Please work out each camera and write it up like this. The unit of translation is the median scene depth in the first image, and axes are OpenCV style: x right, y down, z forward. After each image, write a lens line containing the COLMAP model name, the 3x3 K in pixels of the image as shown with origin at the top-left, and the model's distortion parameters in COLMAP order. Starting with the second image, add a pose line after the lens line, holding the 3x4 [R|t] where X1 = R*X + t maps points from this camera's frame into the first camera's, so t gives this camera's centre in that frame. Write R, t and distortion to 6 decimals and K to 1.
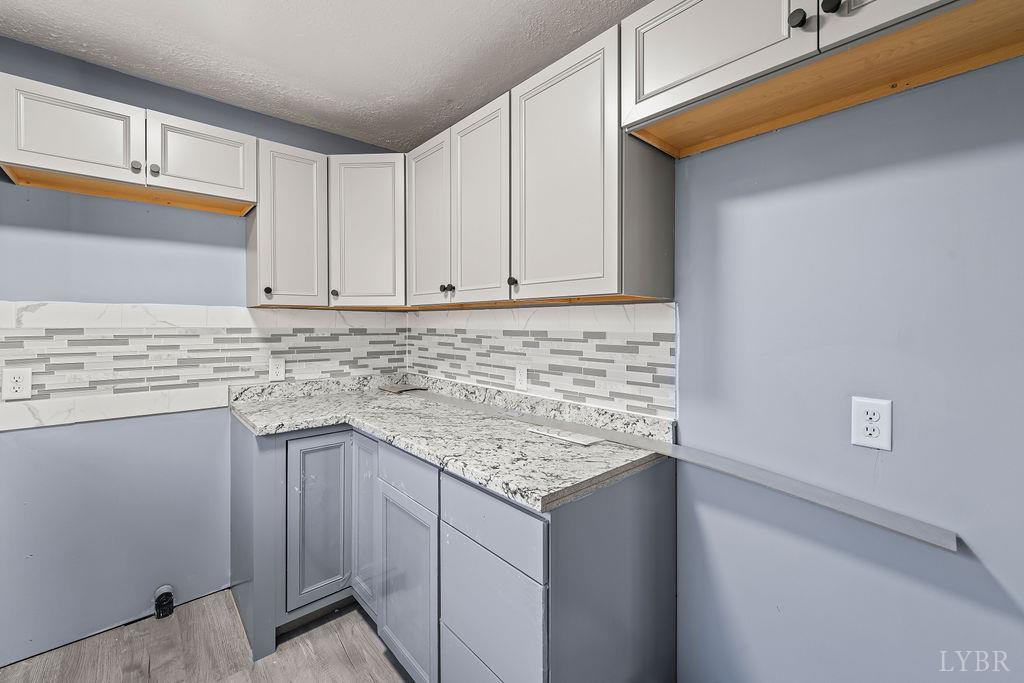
lens RADIAL K [[420.7, 0, 510.5], [0, 420.7, 326.3], [0, 0, 1]] dist [-0.000378, -0.000180]
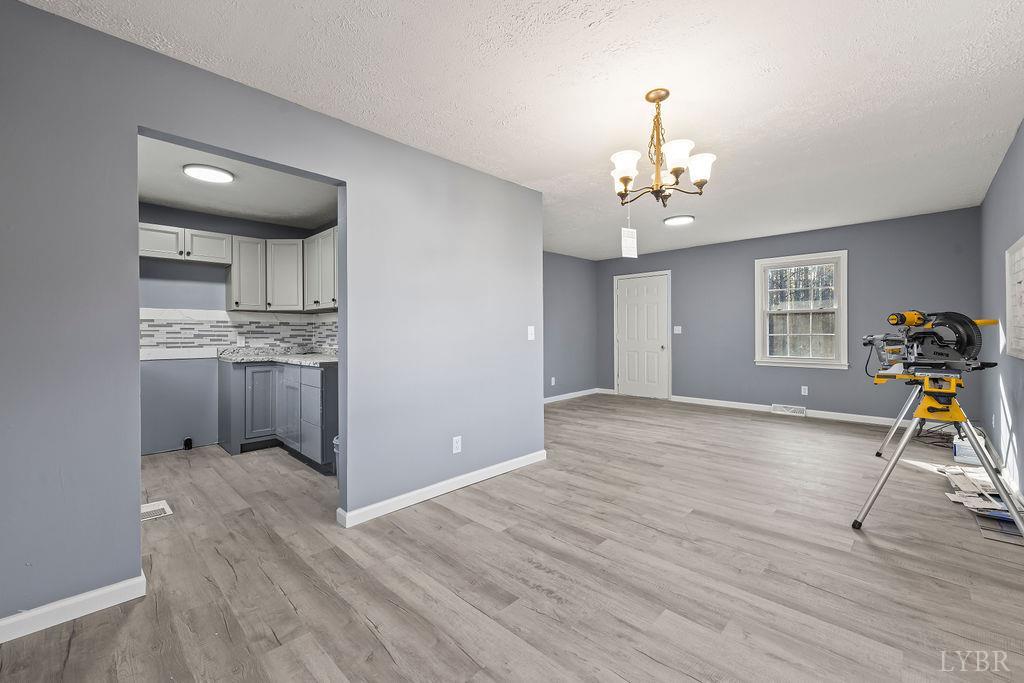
lens RADIAL K [[420.7, 0, 515.8], [0, 420.7, 332.4], [0, 0, 1]] dist [-0.000378, -0.000180]
pose [[0.997355, -0.004275, 0.072563, 0.677751], [0.004843, 0.999959, -0.007660, 0.086355], [-0.072527, 0.007991, 0.997334, -1.225139]]
